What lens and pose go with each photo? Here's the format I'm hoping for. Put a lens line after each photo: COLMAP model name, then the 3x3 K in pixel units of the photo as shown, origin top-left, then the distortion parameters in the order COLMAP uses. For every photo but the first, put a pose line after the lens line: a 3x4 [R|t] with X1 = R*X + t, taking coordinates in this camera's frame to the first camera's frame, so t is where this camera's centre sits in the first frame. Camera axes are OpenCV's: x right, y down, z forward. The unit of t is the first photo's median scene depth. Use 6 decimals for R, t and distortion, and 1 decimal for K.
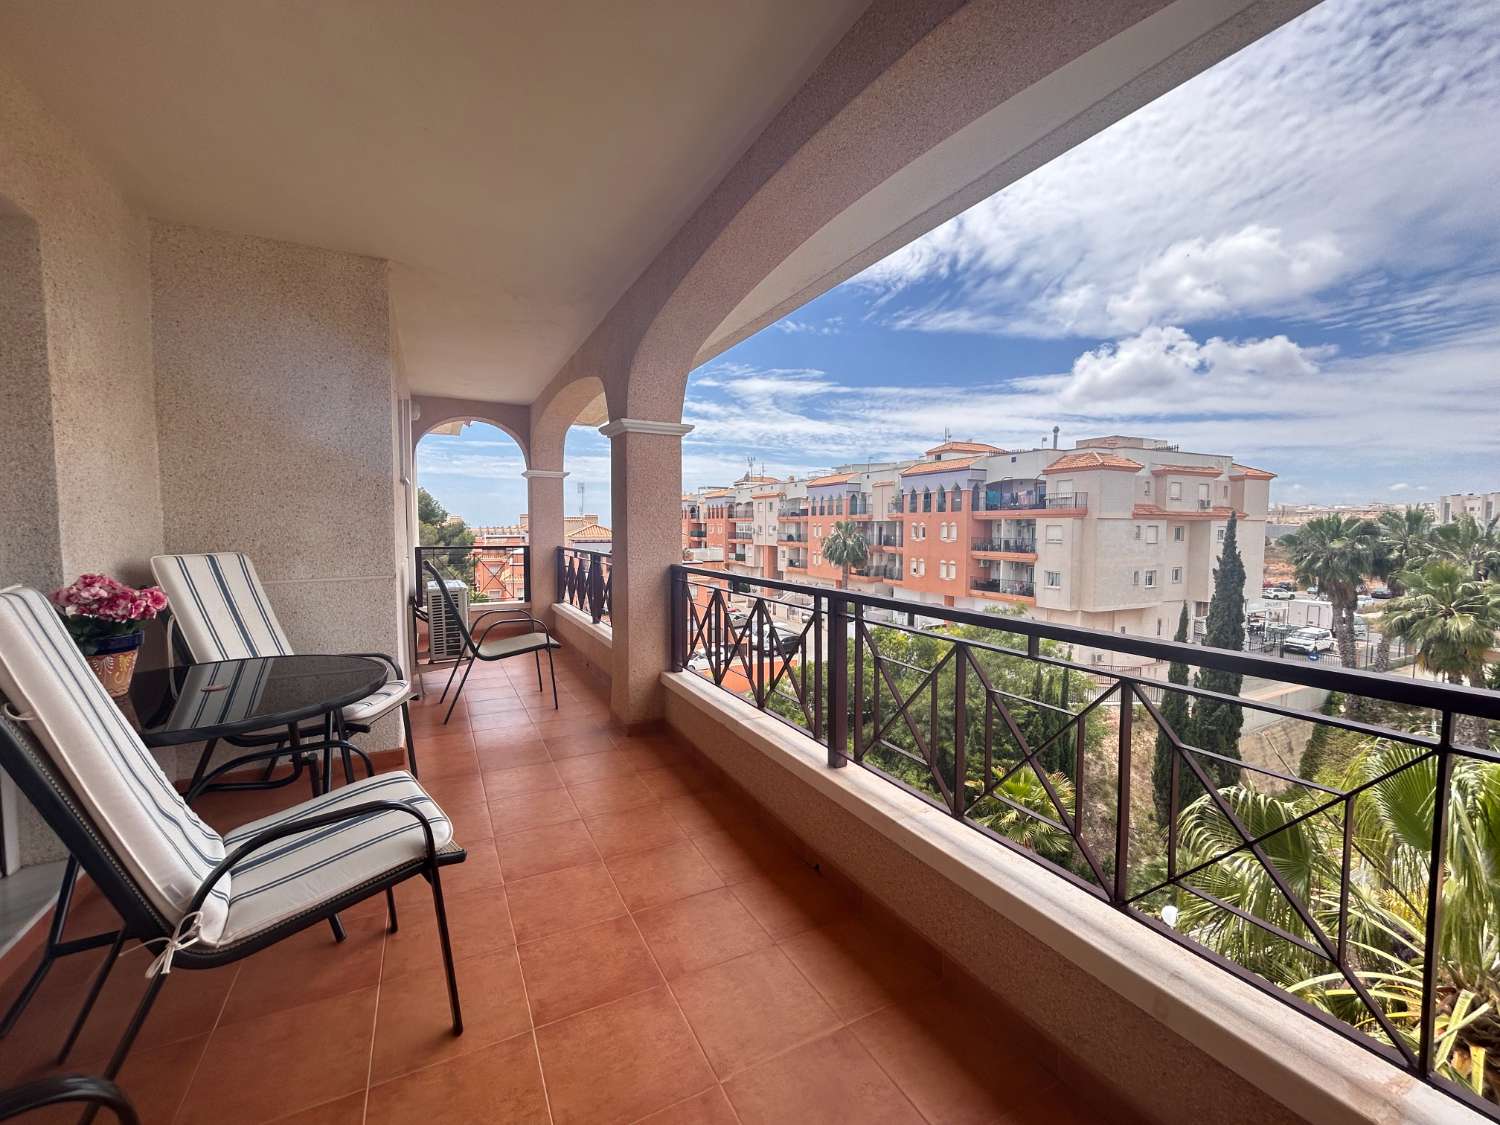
lens RADIAL K [[605.1, 0, 751.6], [0, 605.1, 559.3], [0, 0, 1]] dist [0.000374, 0.000129]
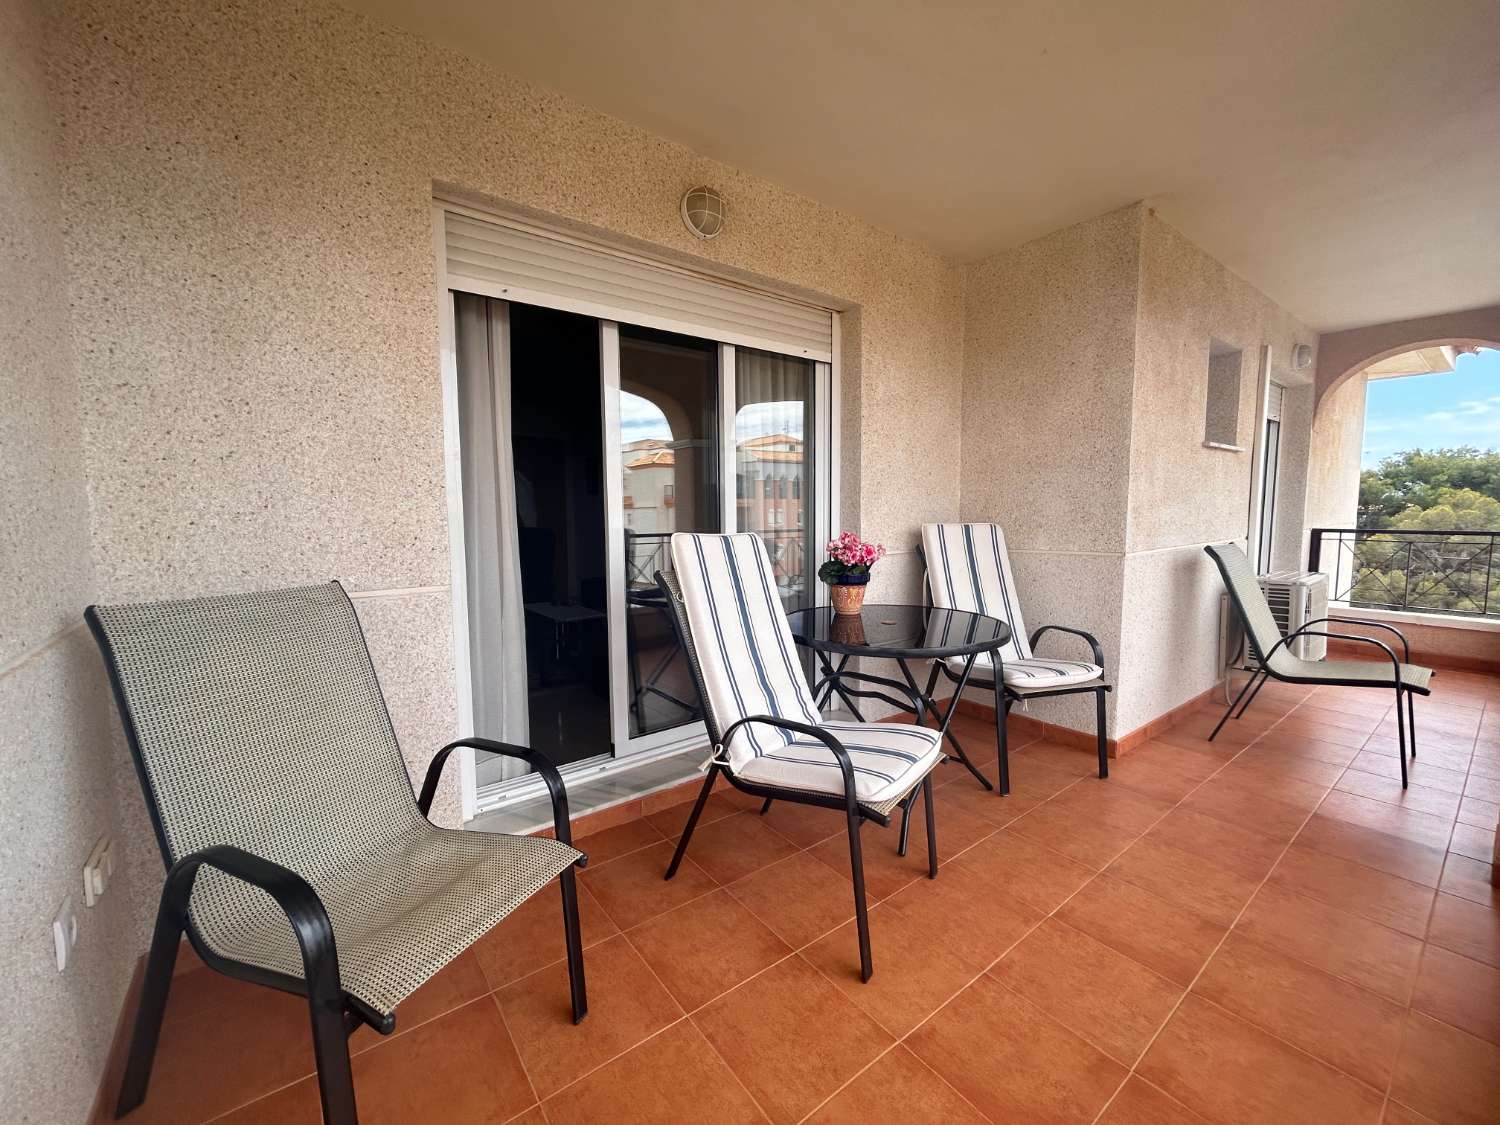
lens RADIAL K [[605.1, 0, 752.8], [0, 605.1, 561.9], [0, 0, 1]] dist [0.000374, 0.000129]
pose [[0.172919, 0.086119, -0.981164, 0.300755], [-0.049280, 0.995679, 0.078708, -0.007845], [0.983703, 0.034742, 0.176415, 0.402619]]
